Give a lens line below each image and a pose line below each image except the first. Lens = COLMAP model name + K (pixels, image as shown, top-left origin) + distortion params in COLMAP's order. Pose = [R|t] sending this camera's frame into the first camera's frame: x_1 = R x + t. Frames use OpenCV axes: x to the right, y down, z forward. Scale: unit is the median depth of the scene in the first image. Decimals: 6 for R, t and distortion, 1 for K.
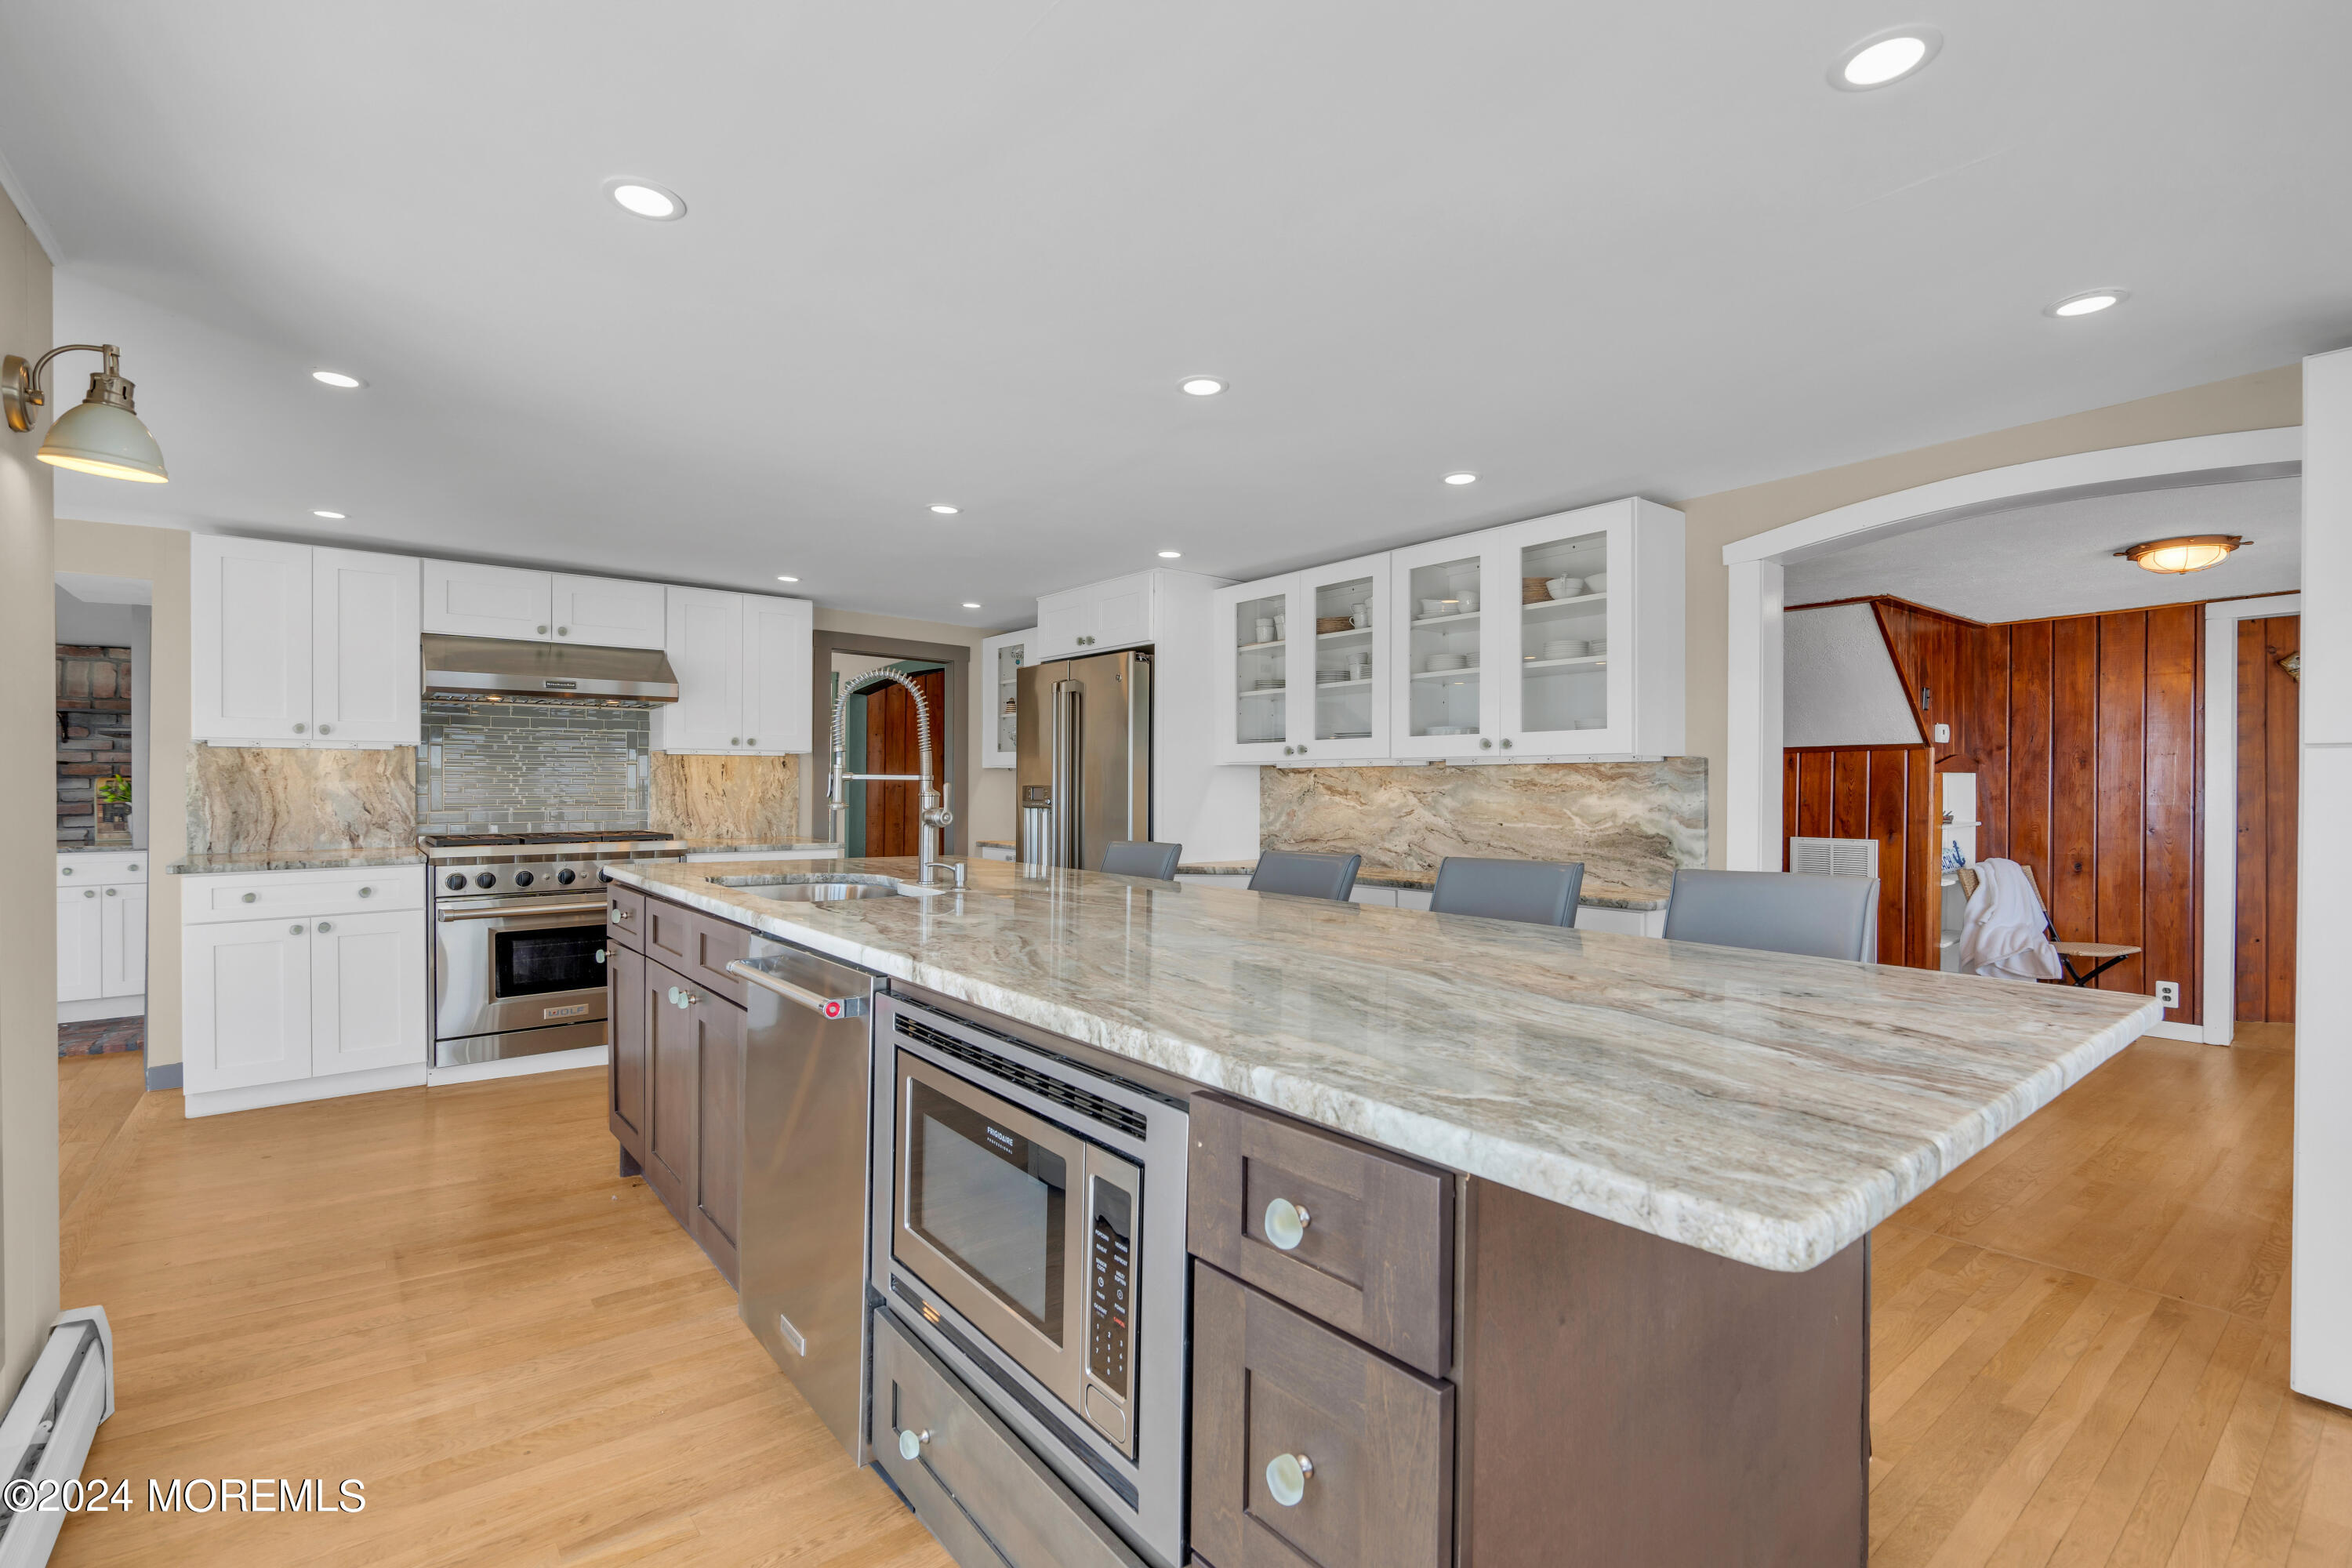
lens RADIAL K [[1052.4, 0, 1191.7], [0, 1052.4, 793.9], [0, 0, 1]] dist [-0.010696, 0.002299]
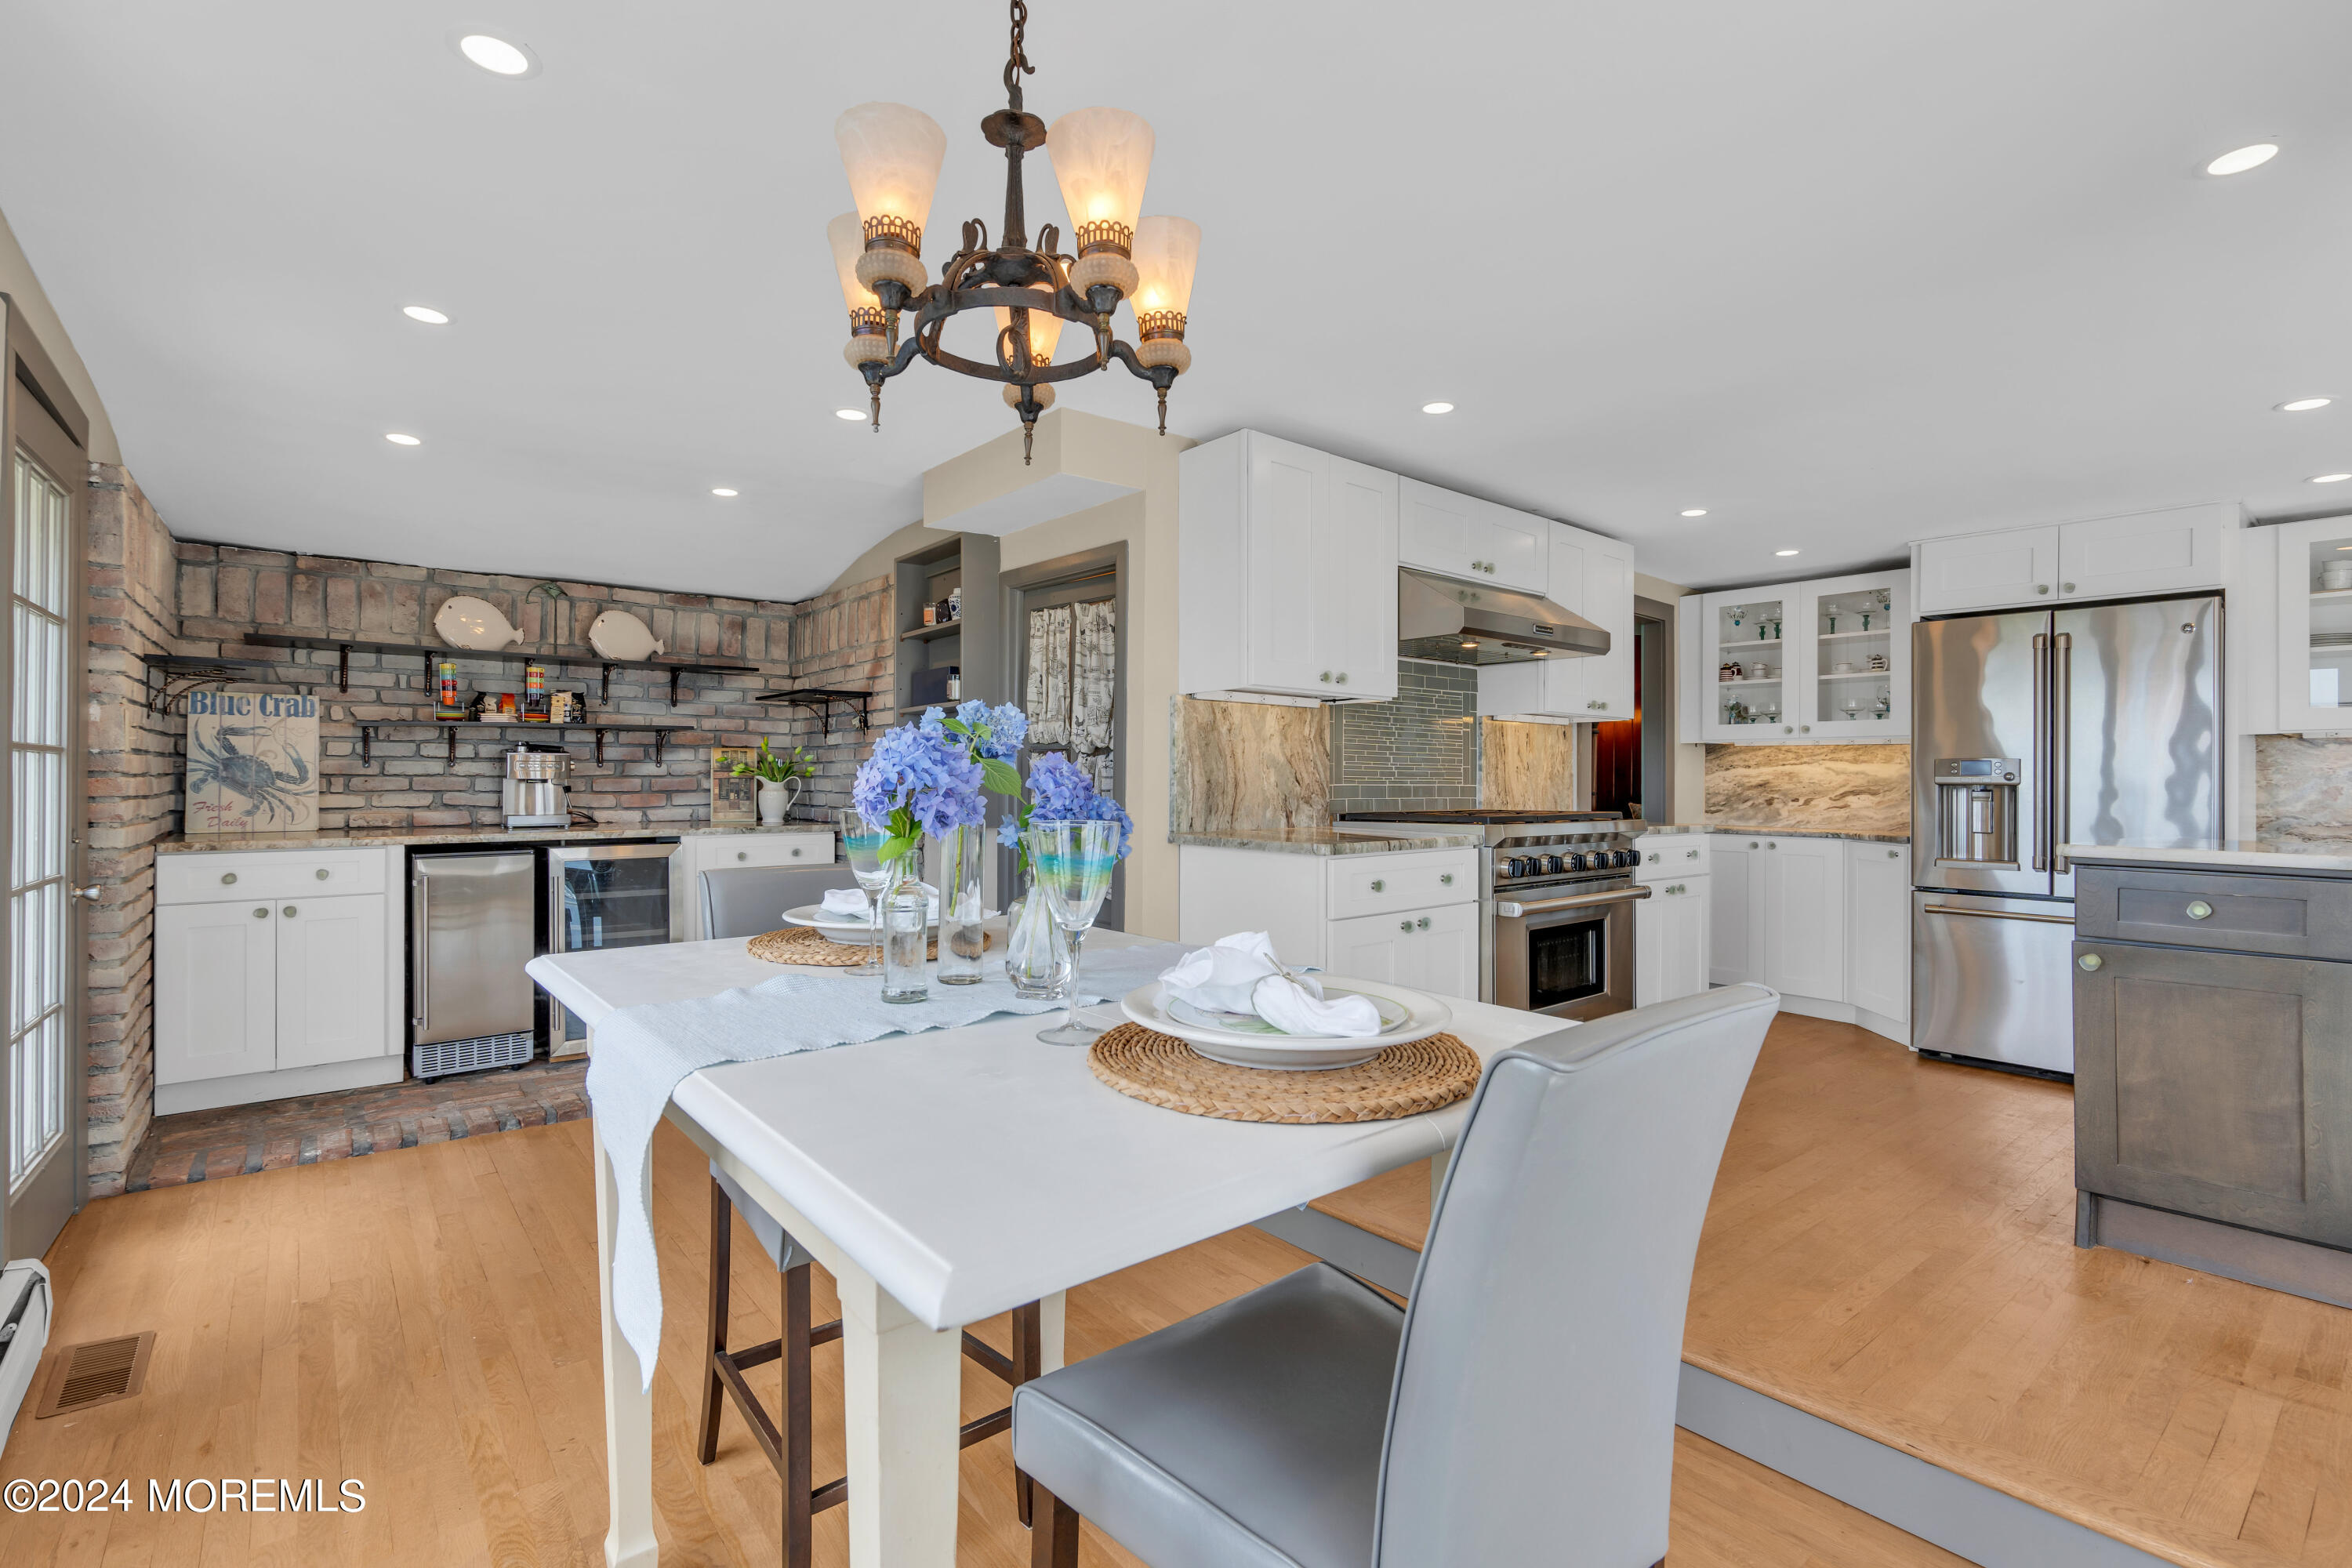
lens RADIAL K [[1052.4, 0, 1171.2], [0, 1052.4, 773.5], [0, 0, 1]] dist [-0.010696, 0.002299]
pose [[0.999939, 0.004346, 0.010194, -0.896699], [-0.004202, 0.999891, -0.014133, 0.021889], [-0.010255, 0.014089, 0.999848, 0.174317]]
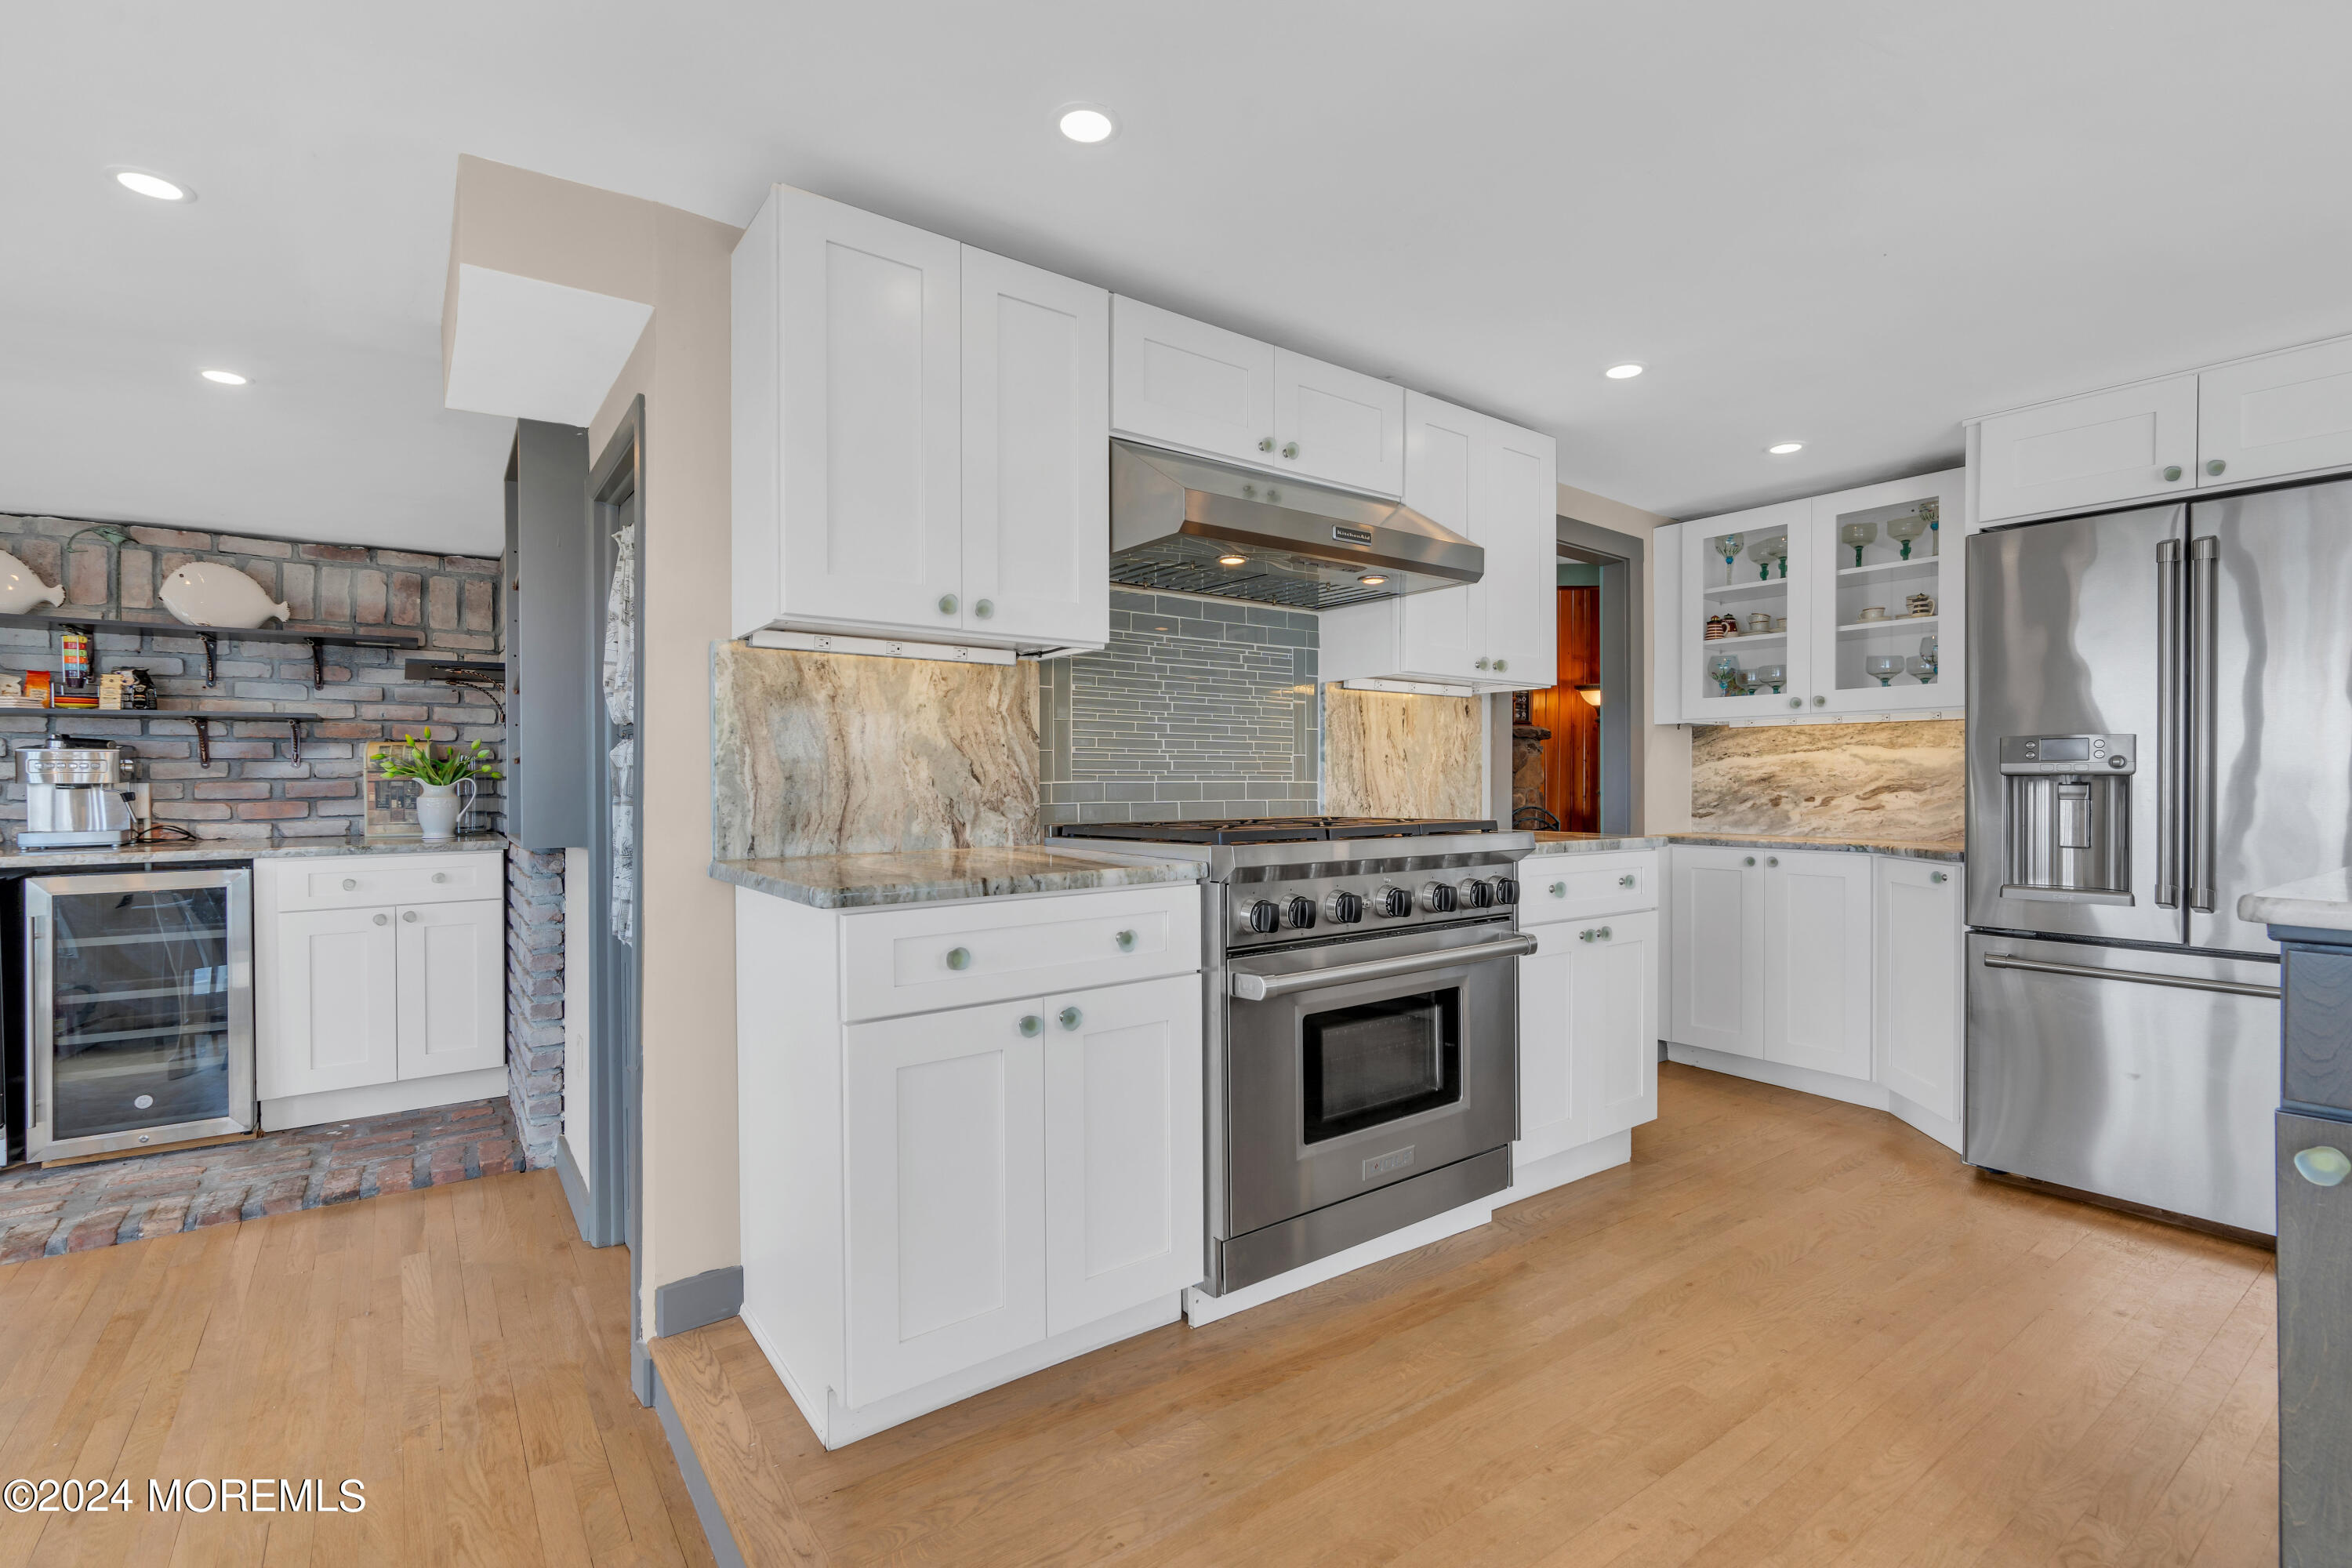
lens RADIAL K [[1052.4, 0, 1176.5], [0, 1052.4, 790.3], [0, 0, 1]] dist [-0.010696, 0.002299]
pose [[0.999071, -0.003334, -0.042962, -0.662859], [0.003334, 0.999994, -0.000075, 0.023104], [0.042962, -0.000068, 0.999077, 0.465791]]
